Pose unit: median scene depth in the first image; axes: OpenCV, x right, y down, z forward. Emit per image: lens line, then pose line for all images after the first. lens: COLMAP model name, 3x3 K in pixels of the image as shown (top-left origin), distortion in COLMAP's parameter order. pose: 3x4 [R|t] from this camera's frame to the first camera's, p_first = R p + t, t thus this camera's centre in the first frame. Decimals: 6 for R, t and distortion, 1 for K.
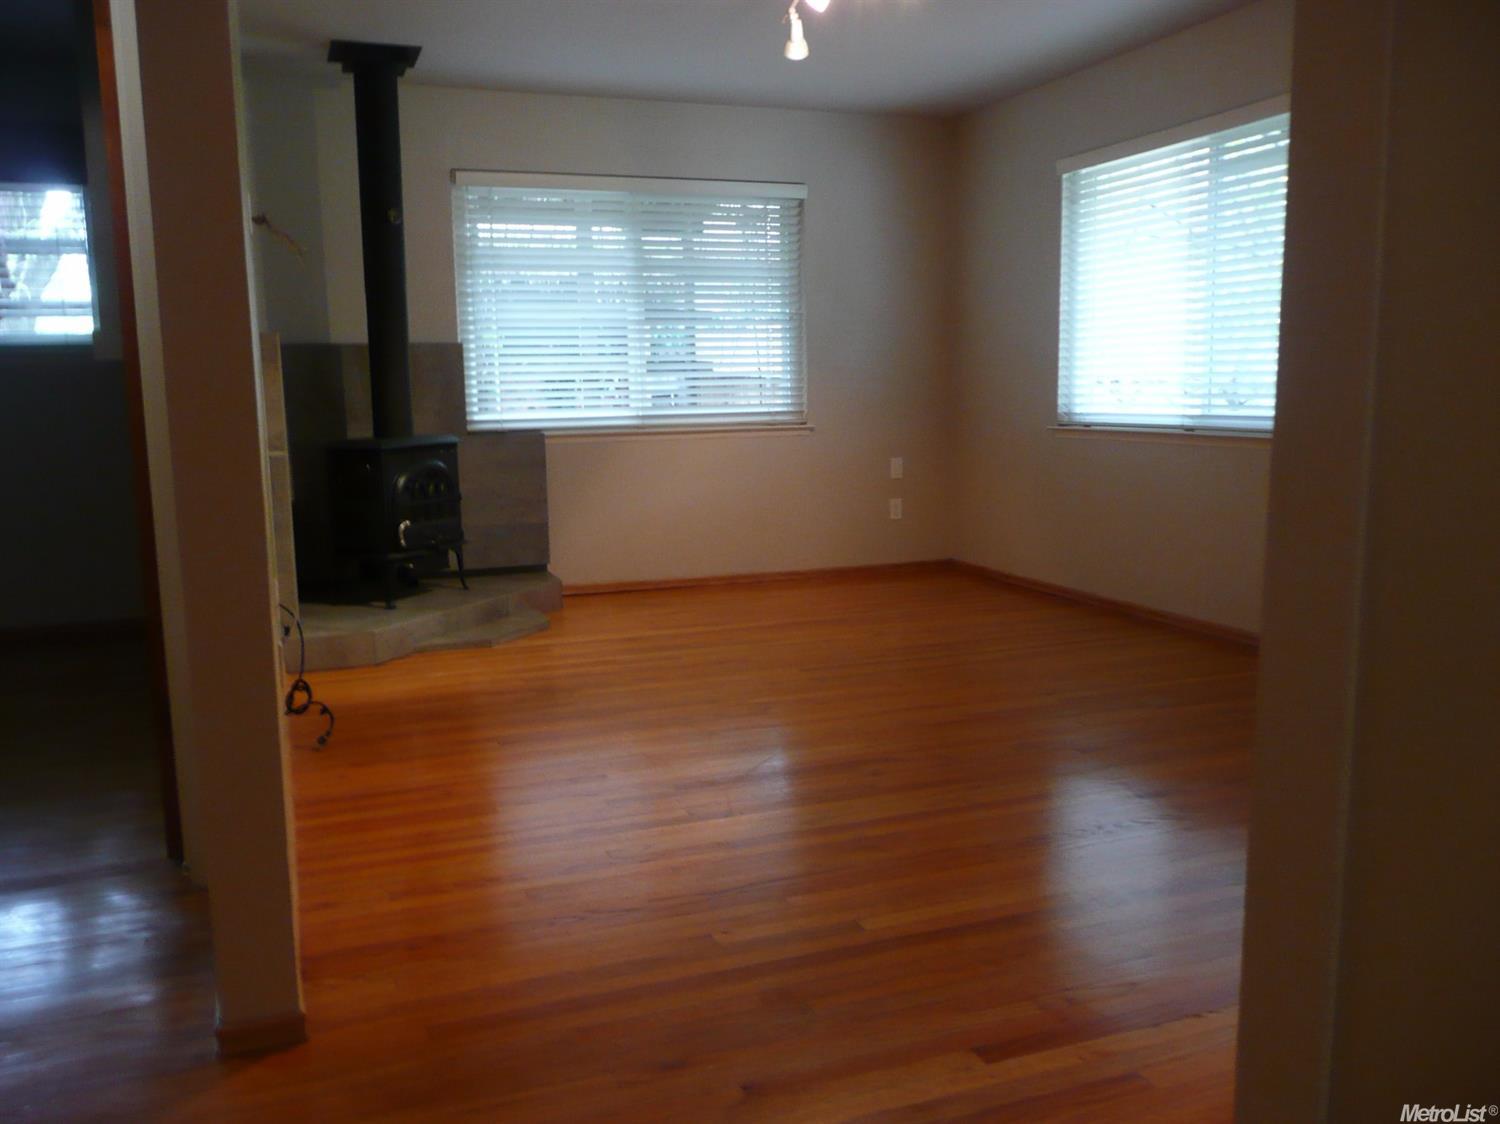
lens RADIAL K [[1257.2, 0, 750.0], [0, 1257.2, 562.0], [0, 0, 1]] dist [-0.001137, 0.000177]
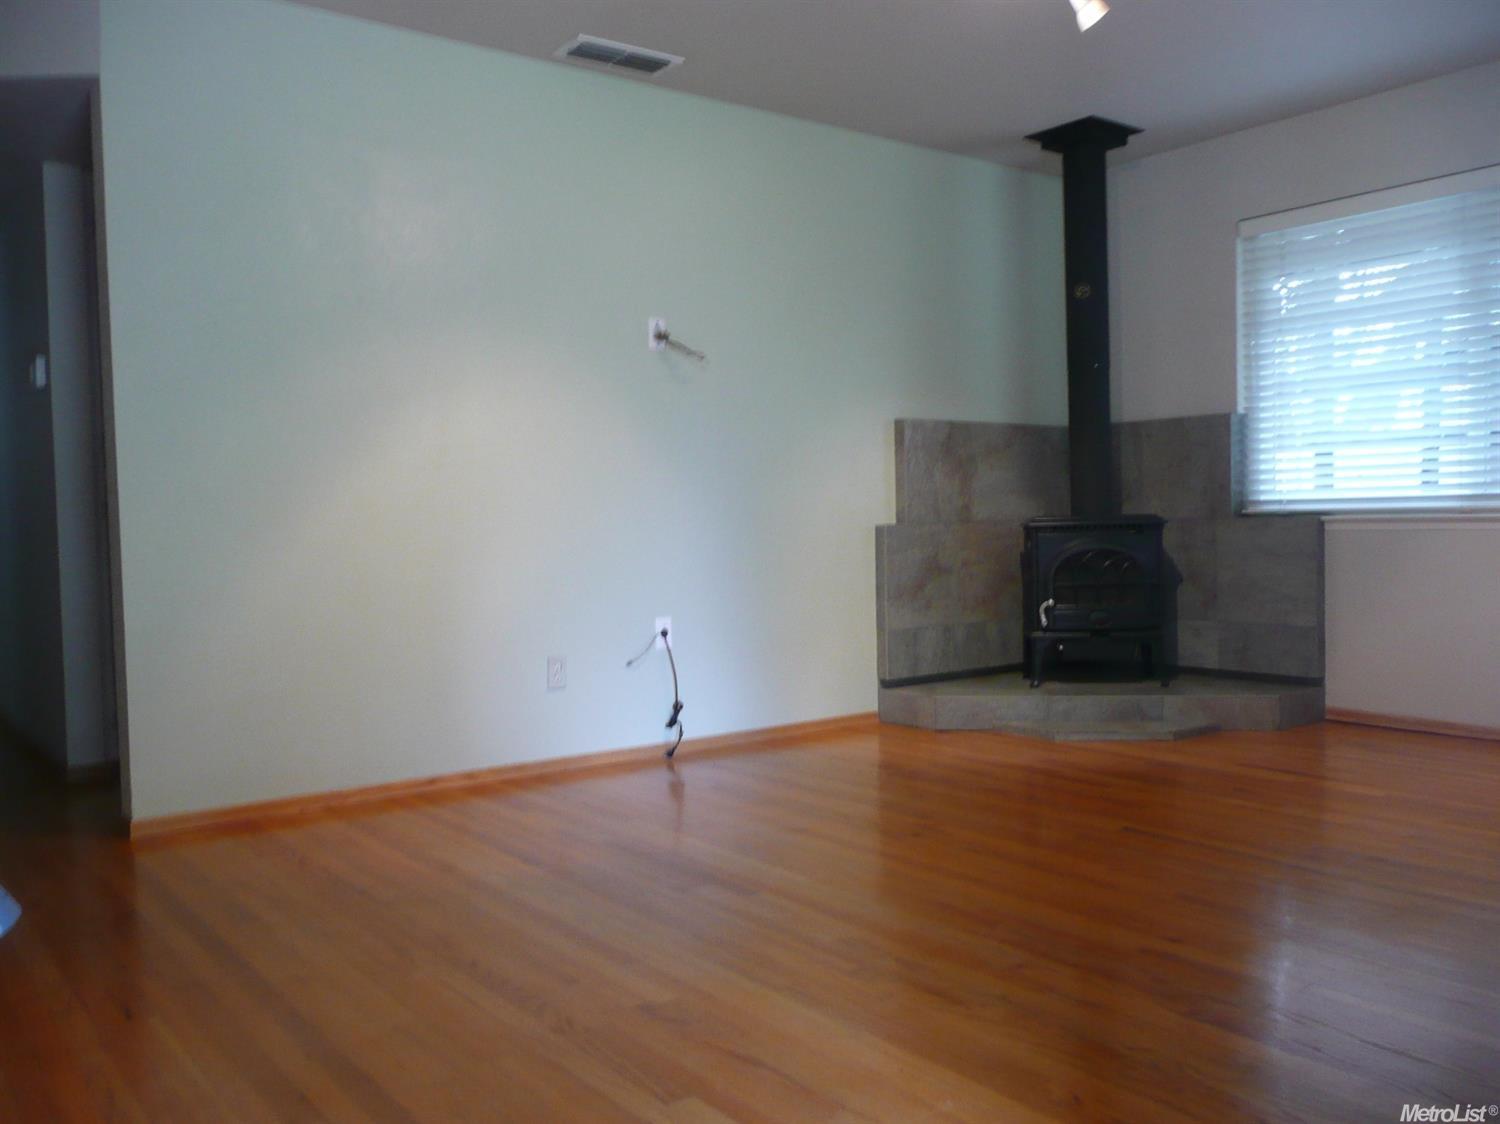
lens RADIAL K [[1336.1, 0, 750.0], [0, 1336.1, 562.0], [0, 0, 1]] dist [-0.010012, -0.007092]
pose [[0.321558, 0.058856, -0.945059, 0.548894], [-0.120352, 0.992512, 0.020862, -0.048287], [0.939210, 0.107031, 0.326234, 0.381070]]
